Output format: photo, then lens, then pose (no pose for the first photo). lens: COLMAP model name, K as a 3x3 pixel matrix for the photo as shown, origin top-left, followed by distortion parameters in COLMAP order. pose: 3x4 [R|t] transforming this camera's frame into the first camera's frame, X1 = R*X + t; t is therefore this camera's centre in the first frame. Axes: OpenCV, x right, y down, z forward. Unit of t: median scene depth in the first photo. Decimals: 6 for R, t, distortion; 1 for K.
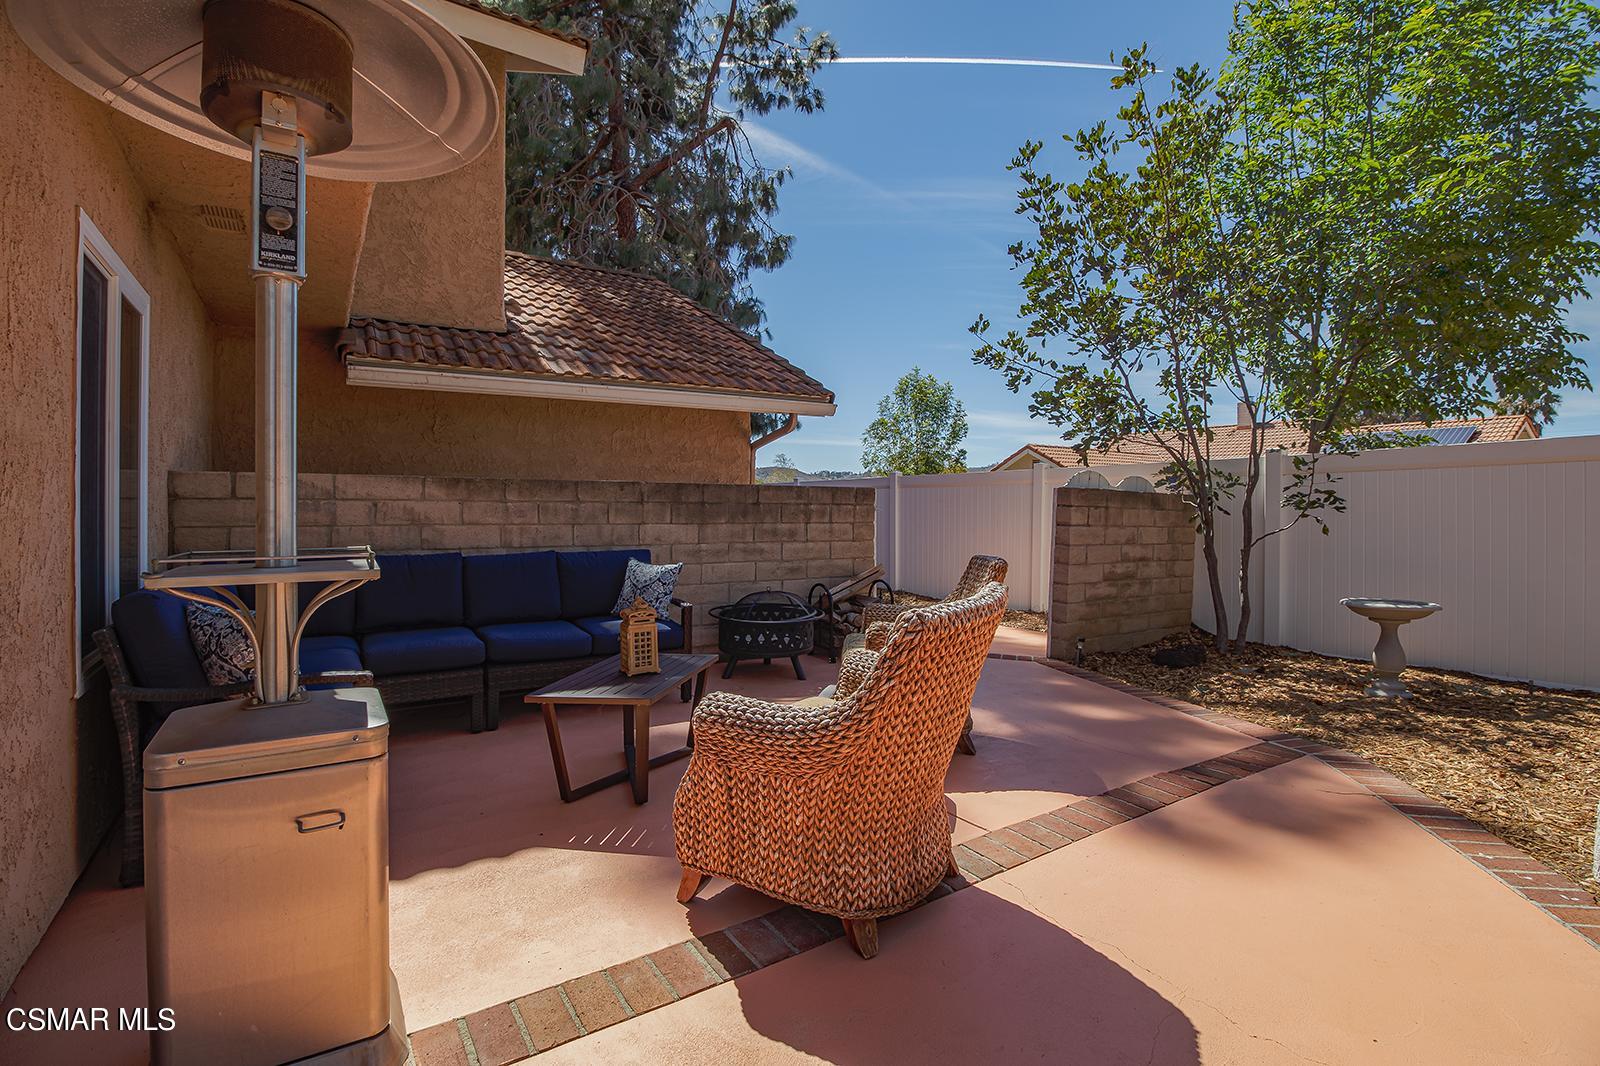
lens RADIAL K [[747.7, 0, 796.8], [0, 747.7, 523.9], [0, 0, 1]] dist [0.001342, -0.015566]
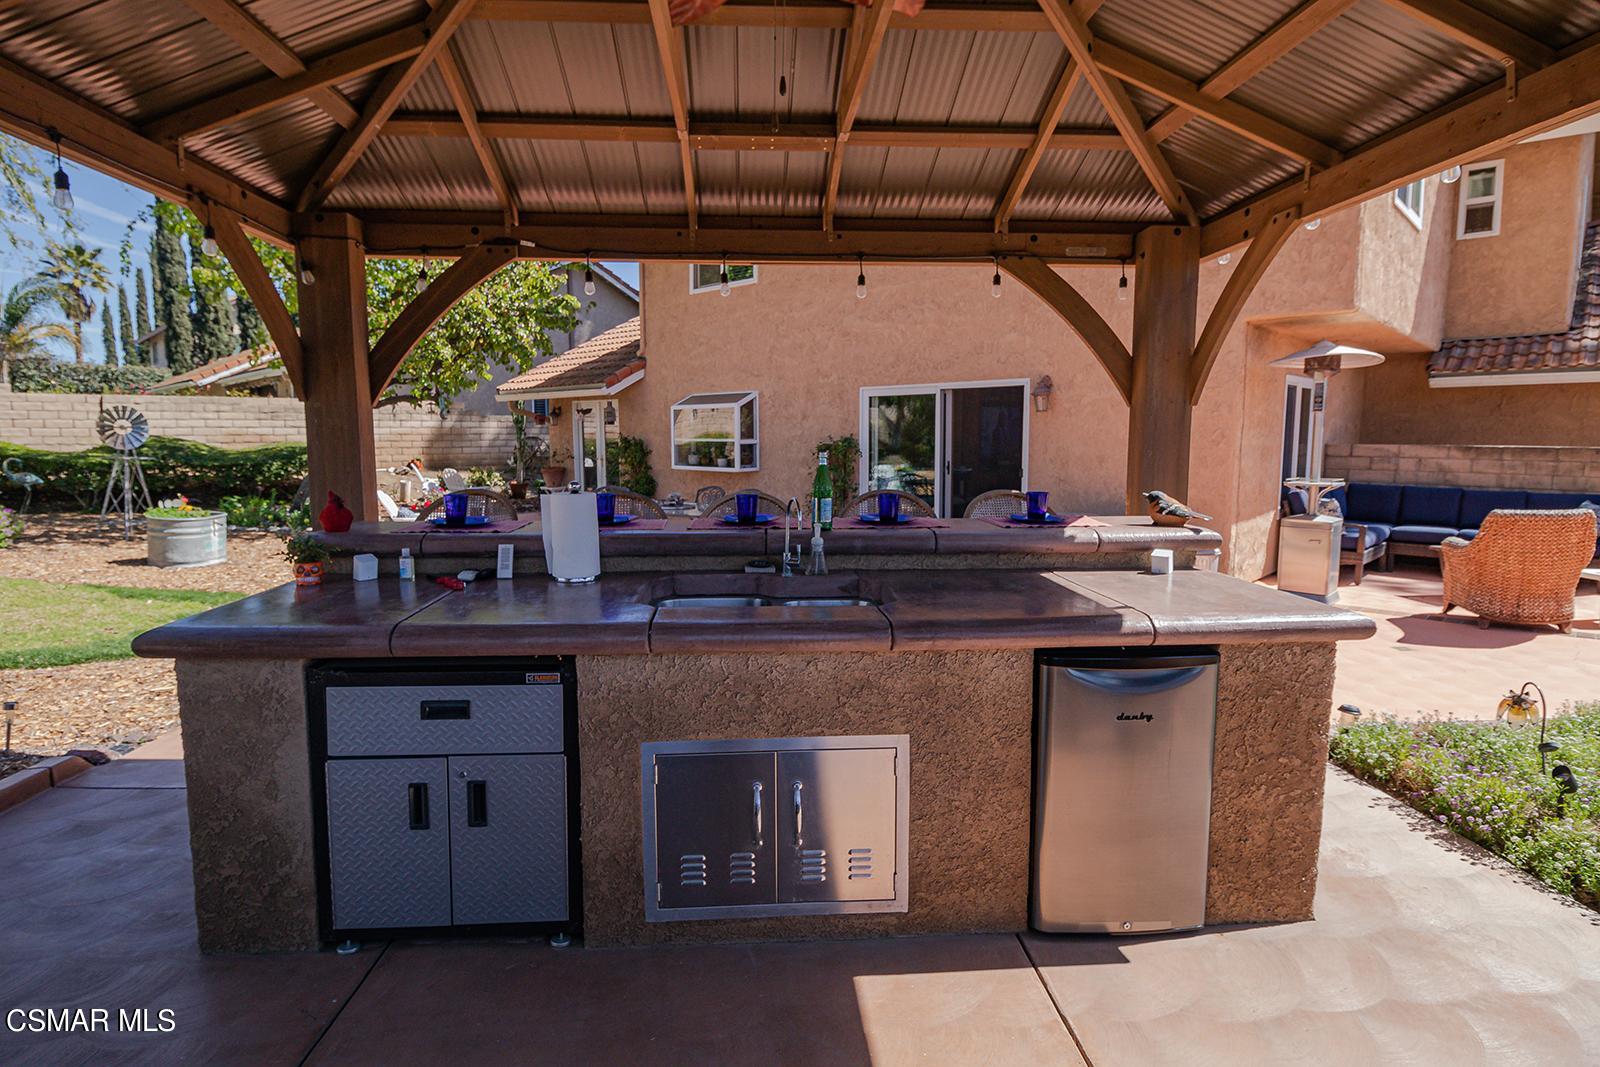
lens RADIAL K [[755.2, 0, 822.6], [0, 755.2, 502.9], [0, 0, 1]] dist [0.001619, -0.015796]
pose [[0.213350, 0.083132, -0.973432, 0.954914], [-0.017964, 0.996539, 0.081168, -0.044222], [0.976811, 0.000170, 0.214105, -0.878685]]
